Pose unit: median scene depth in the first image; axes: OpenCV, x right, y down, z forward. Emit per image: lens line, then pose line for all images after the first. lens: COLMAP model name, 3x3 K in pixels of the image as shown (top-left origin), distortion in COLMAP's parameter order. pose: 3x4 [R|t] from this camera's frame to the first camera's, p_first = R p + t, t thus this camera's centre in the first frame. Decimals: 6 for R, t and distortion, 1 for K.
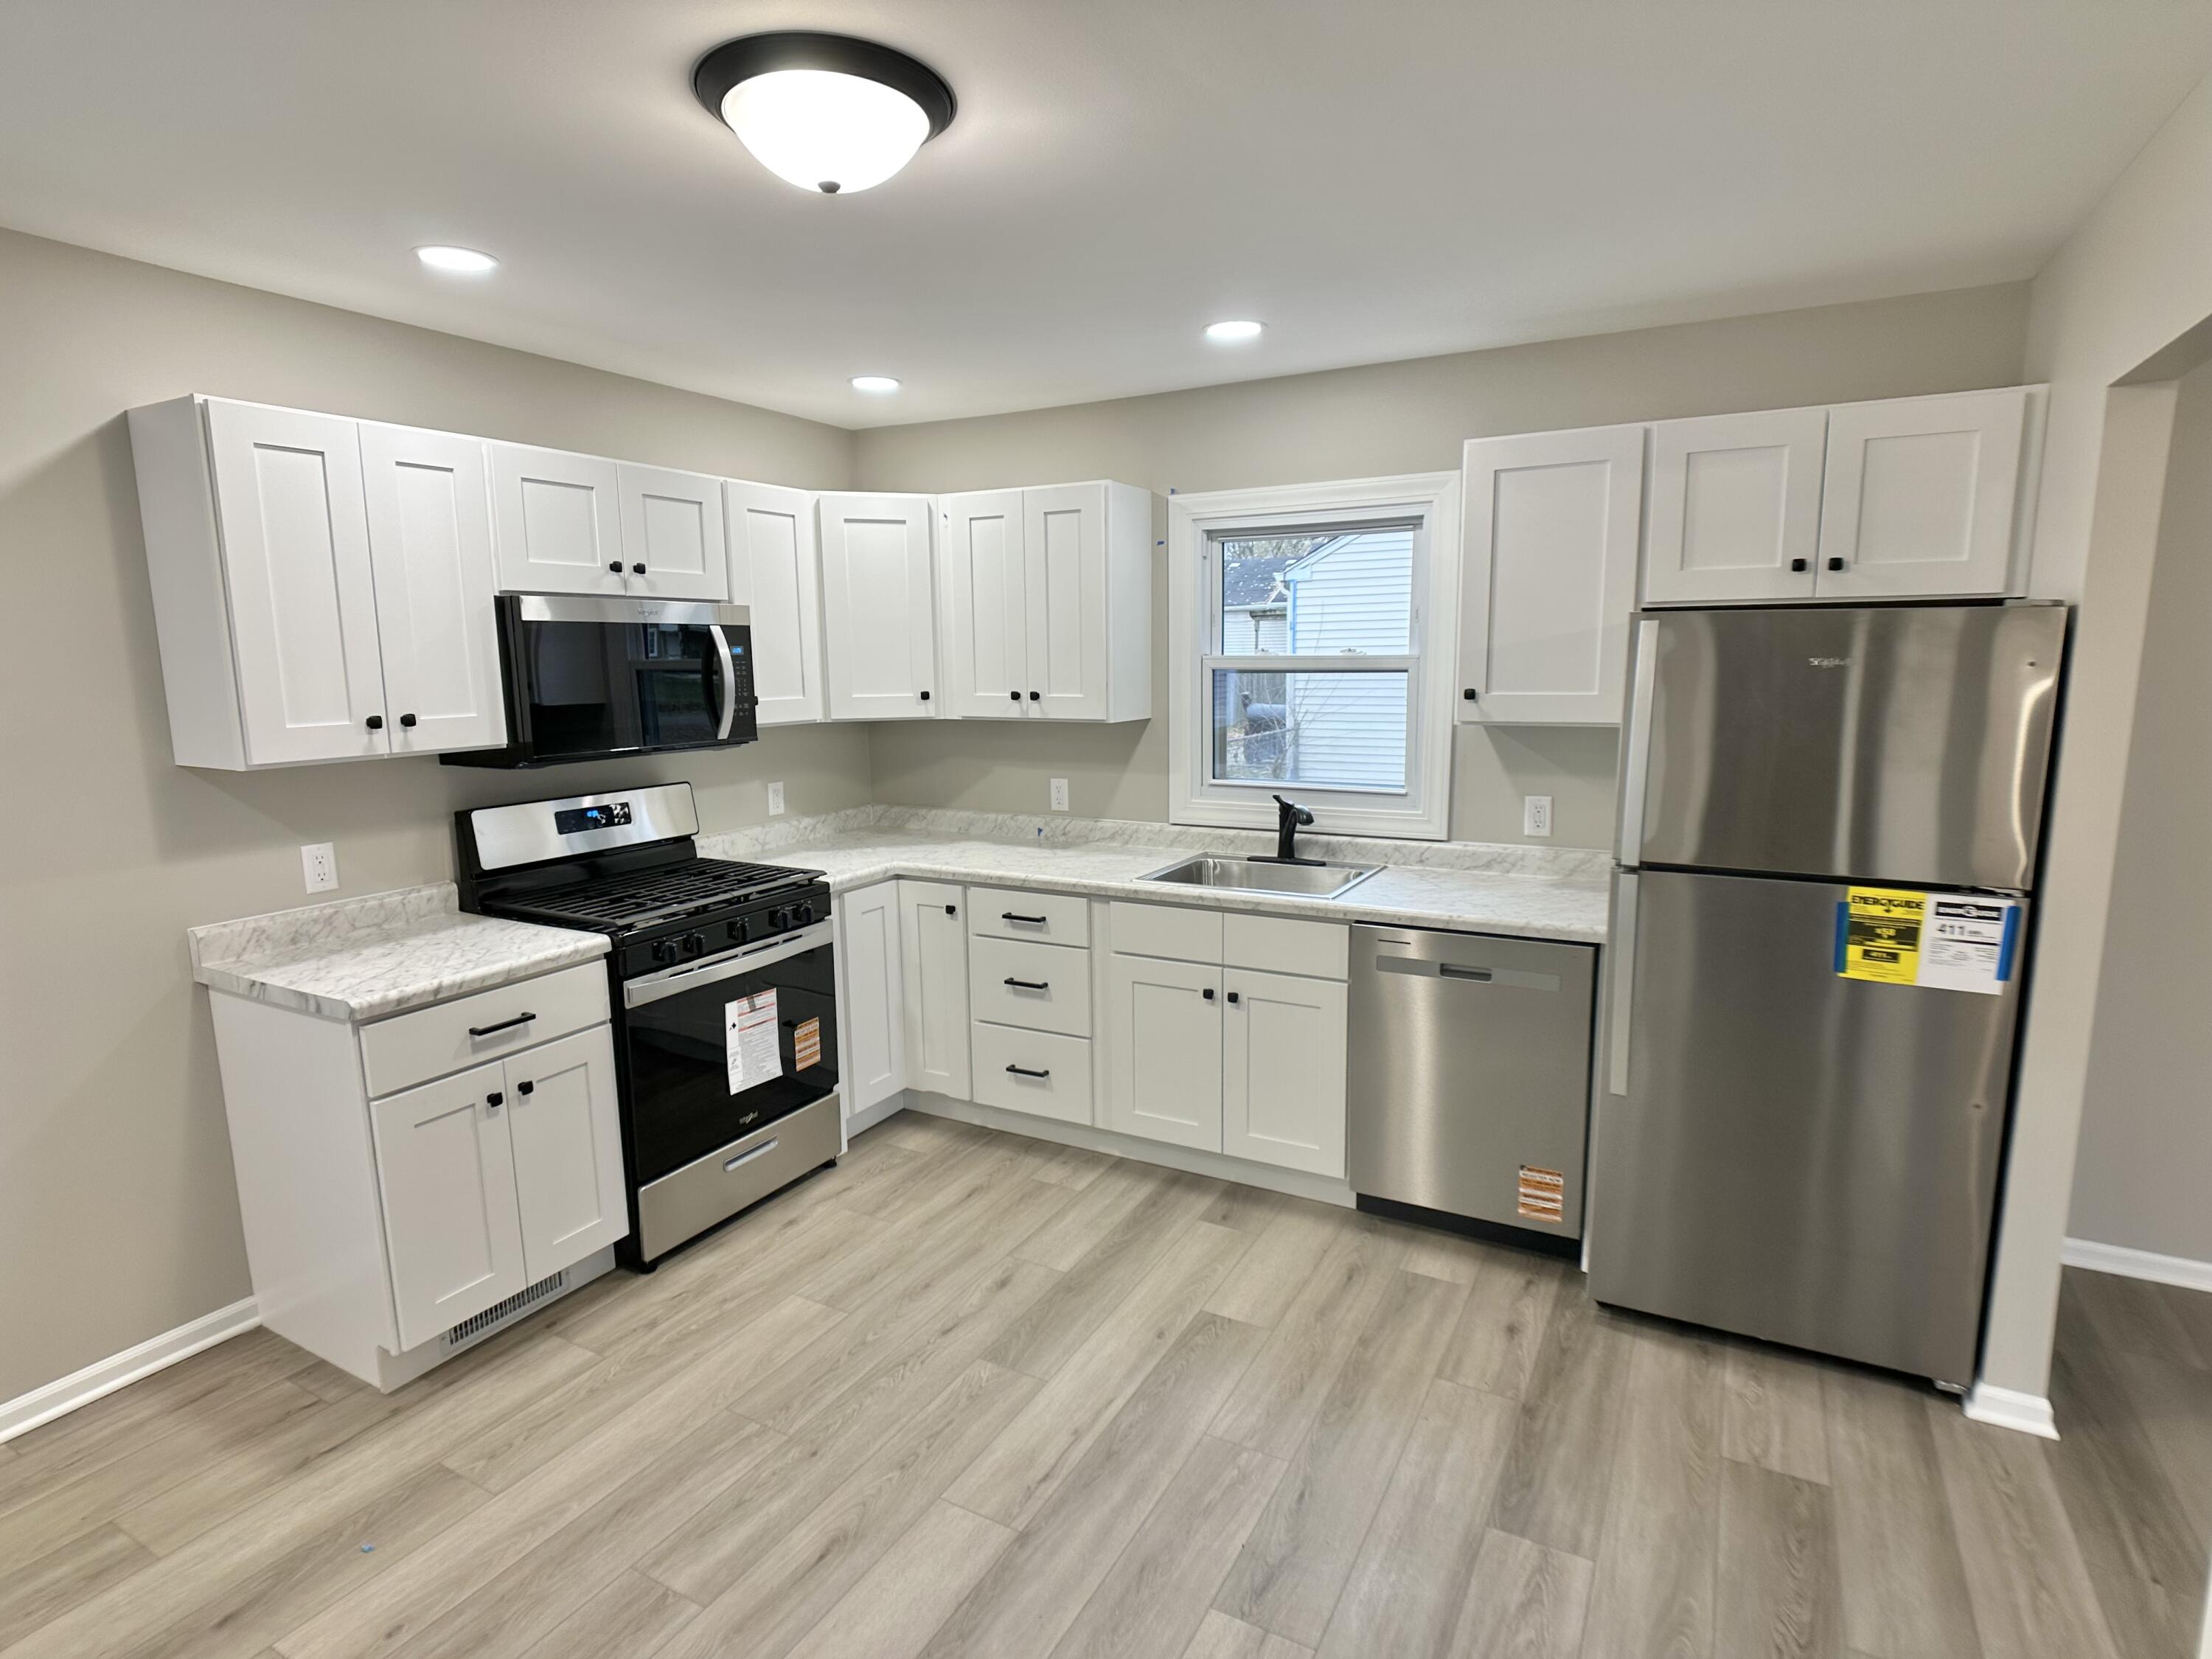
lens RADIAL K [[1152.3, 0, 1102.0], [0, 1152.3, 833.9], [0, 0, 1]] dist [0.045816, -0.063301]
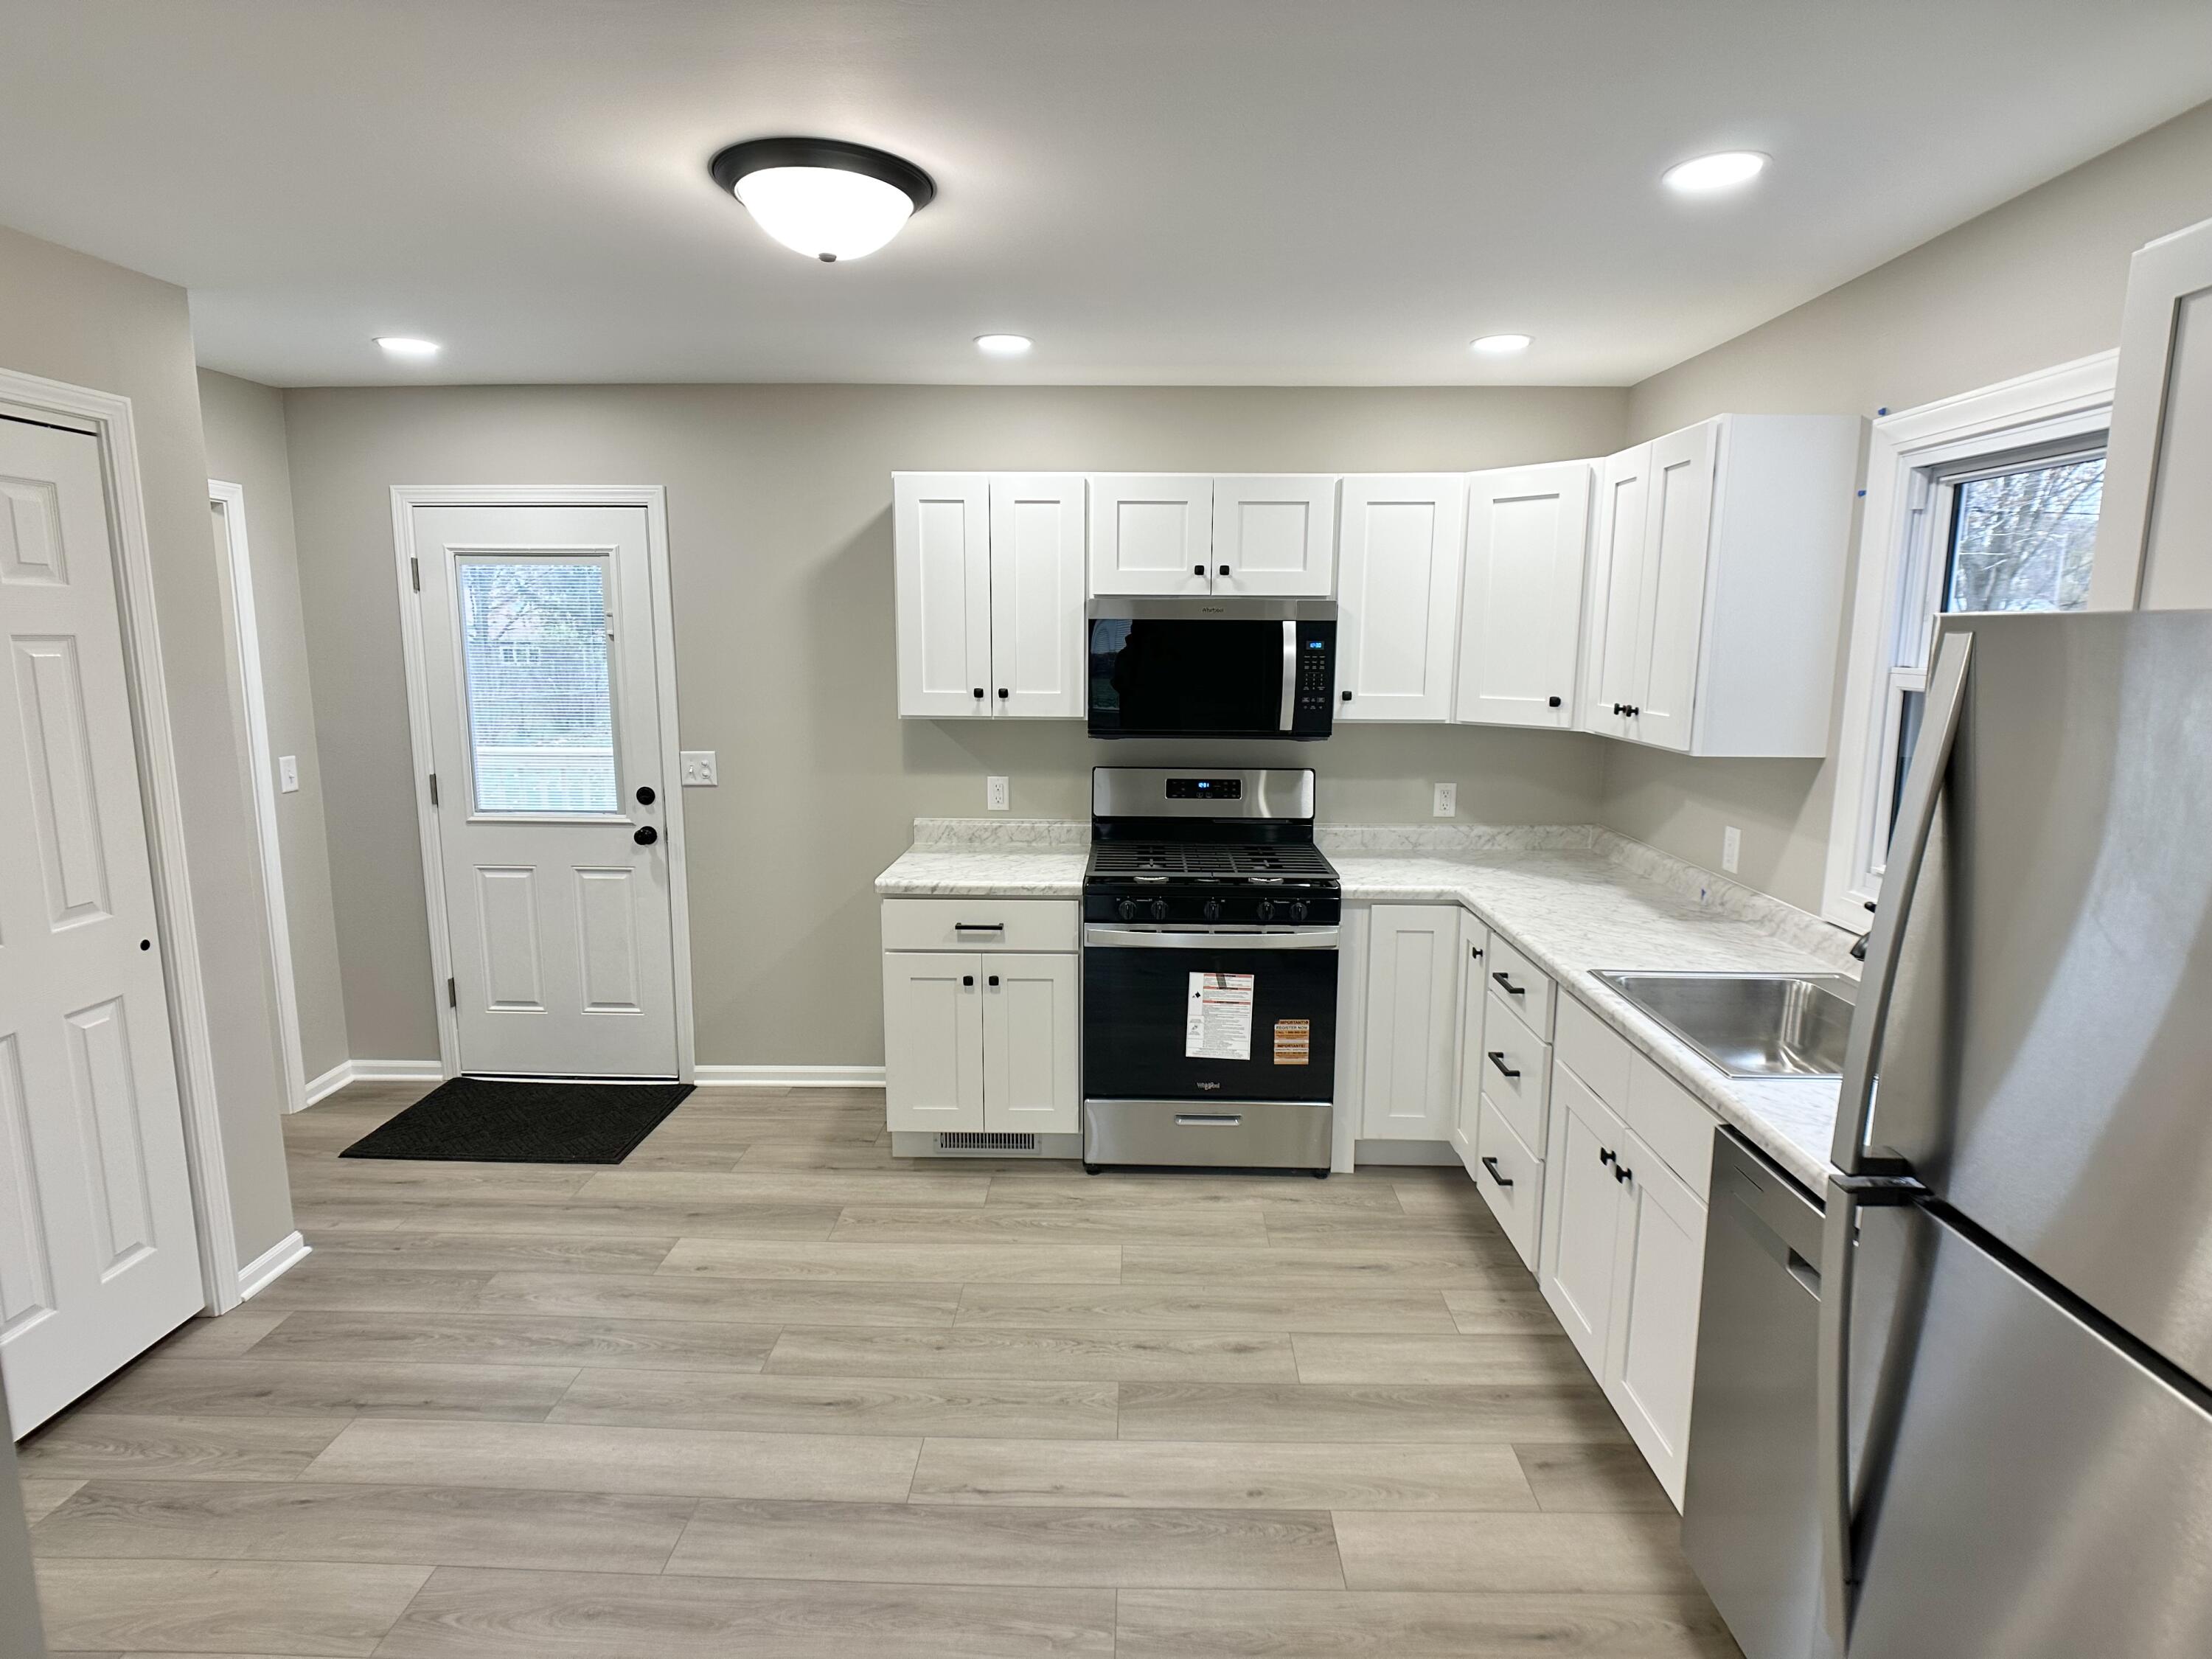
lens RADIAL K [[1147.6, 0, 1115.9], [0, 1147.6, 811.1], [0, 0, 1]] dist [0.041237, -0.062658]
pose [[0.463885, 0.149469, -0.873195, 0.559099], [-0.150413, 0.984642, 0.088639, -0.086345], [0.873033, 0.090222, 0.479243, 0.415664]]
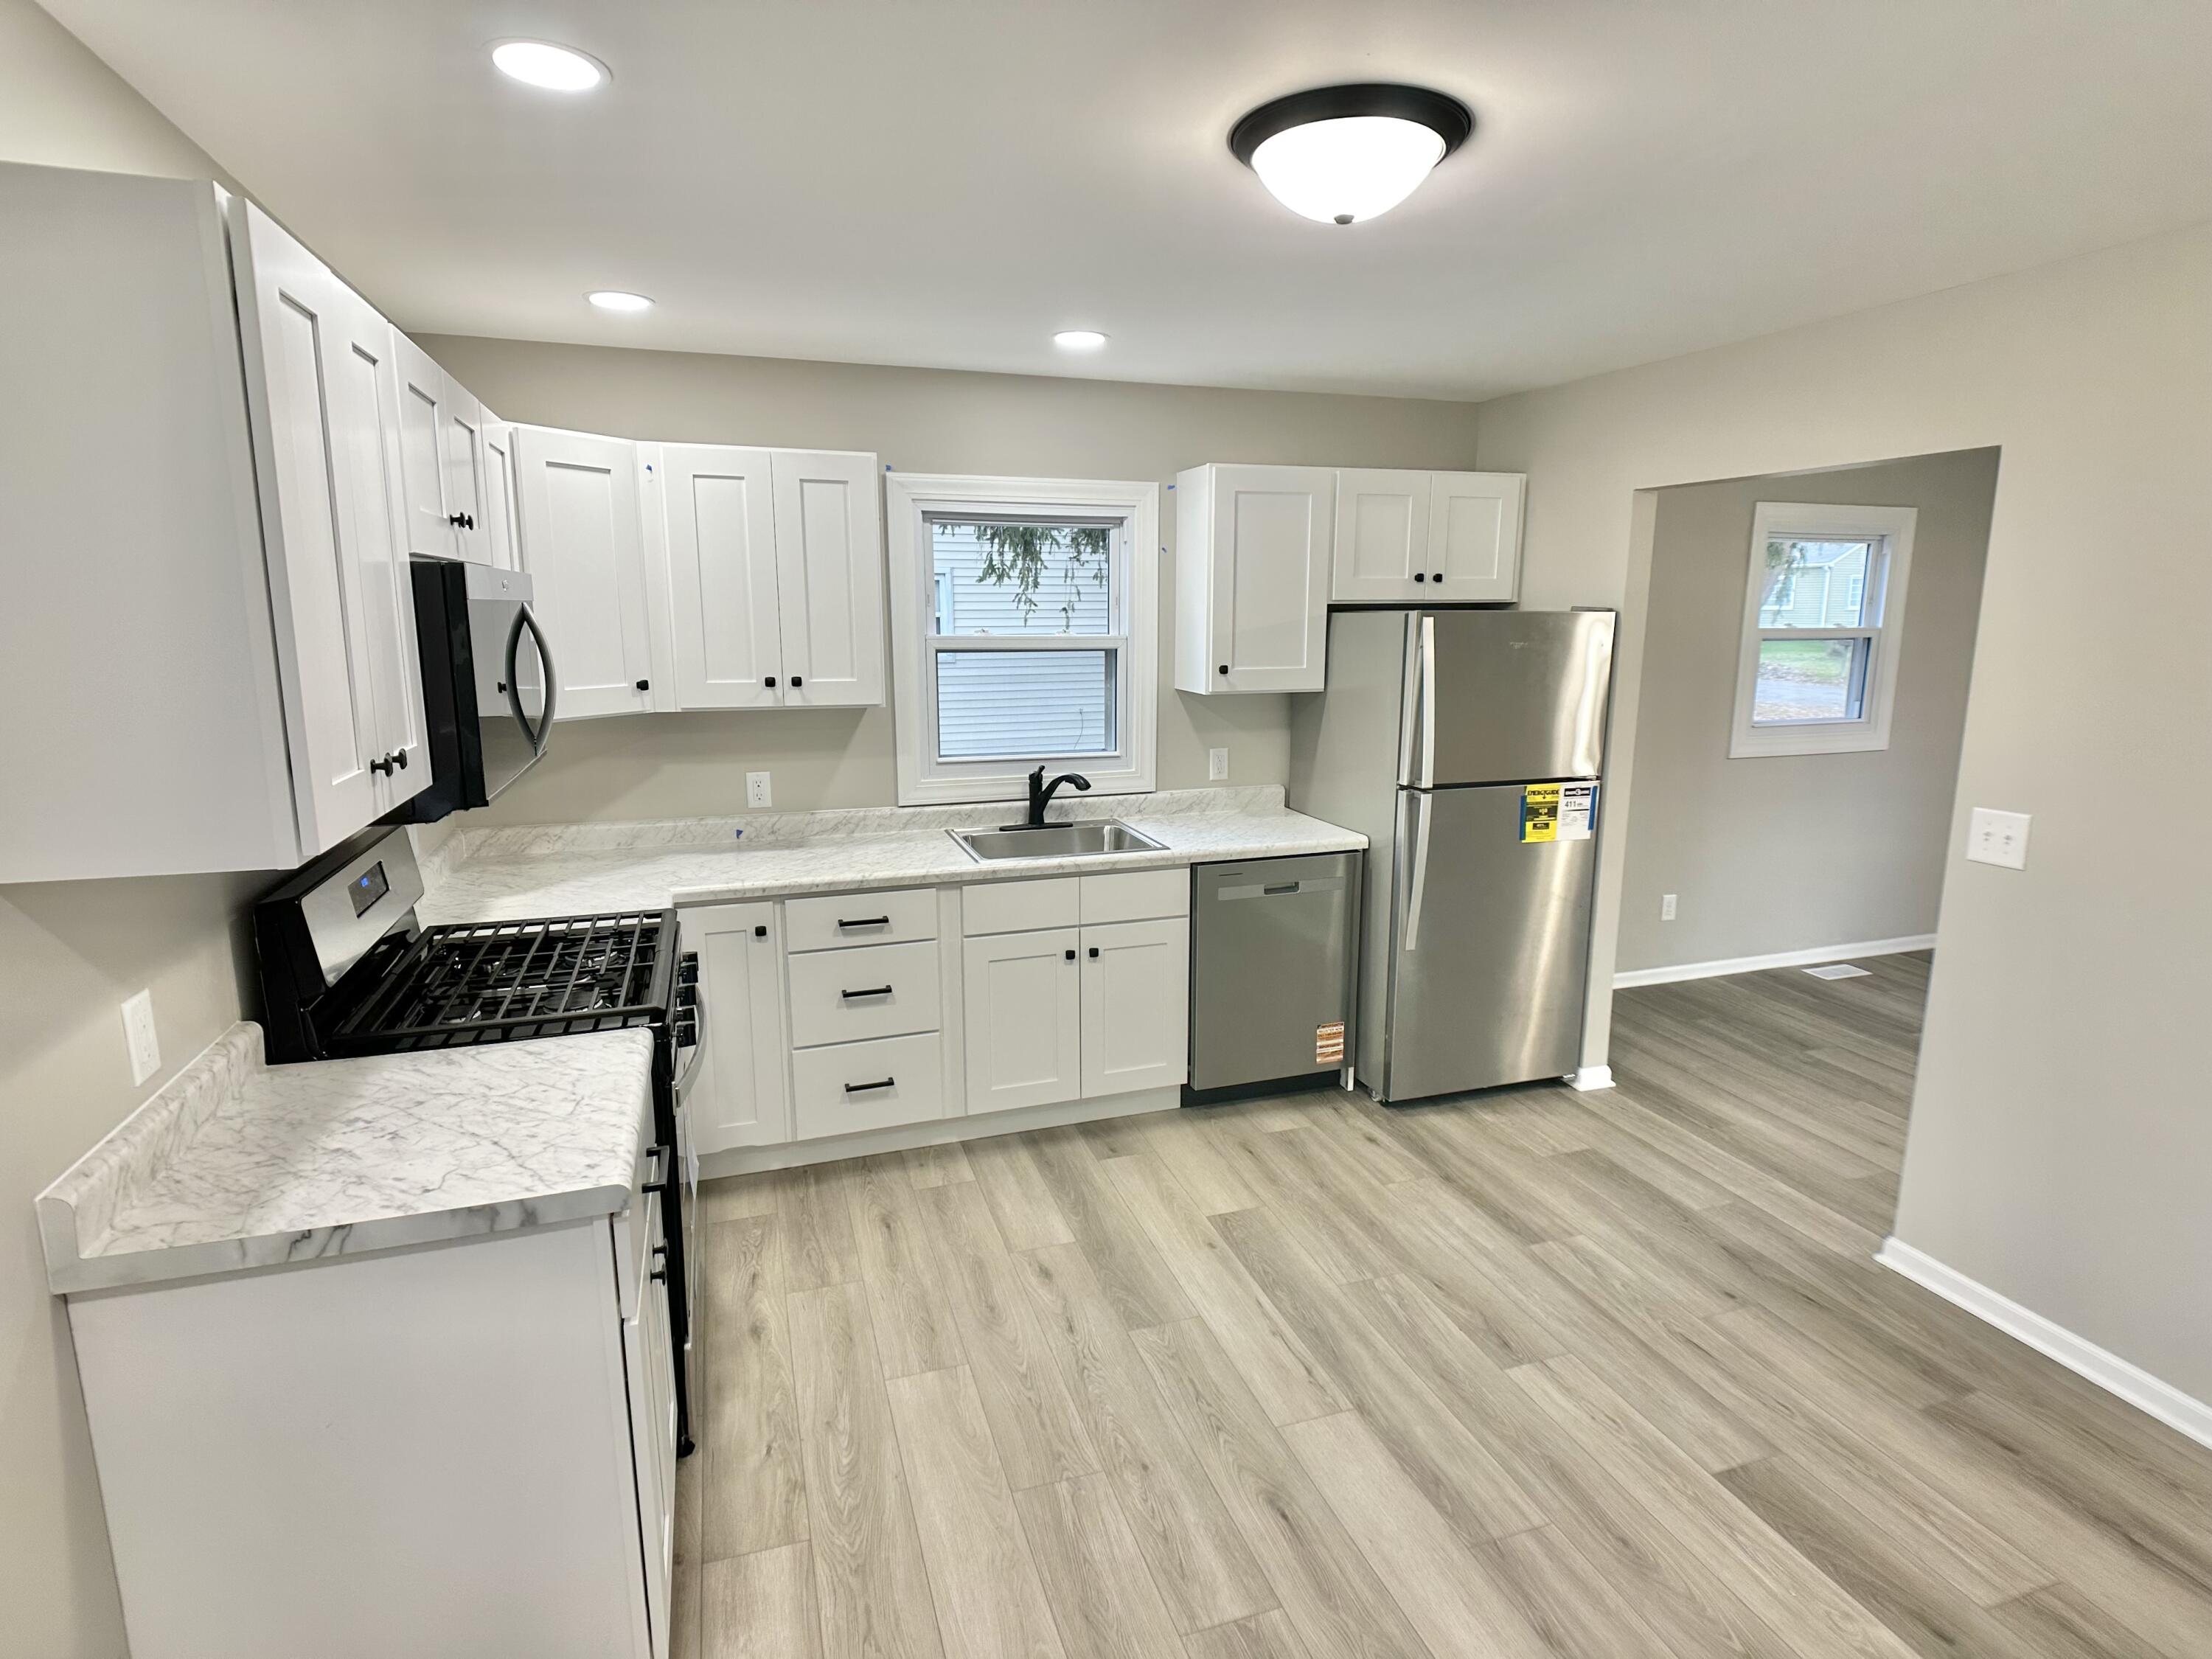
lens RADIAL K [[1147.6, 0, 1115.9], [0, 1147.6, 811.1], [0, 0, 1]] dist [0.041237, -0.062658]
pose [[0.676116, -0.116602, 0.727510, -0.676533], [0.105789, 0.992530, 0.060762, -0.057353], [-0.729161, 0.035881, 0.683401, 0.247756]]
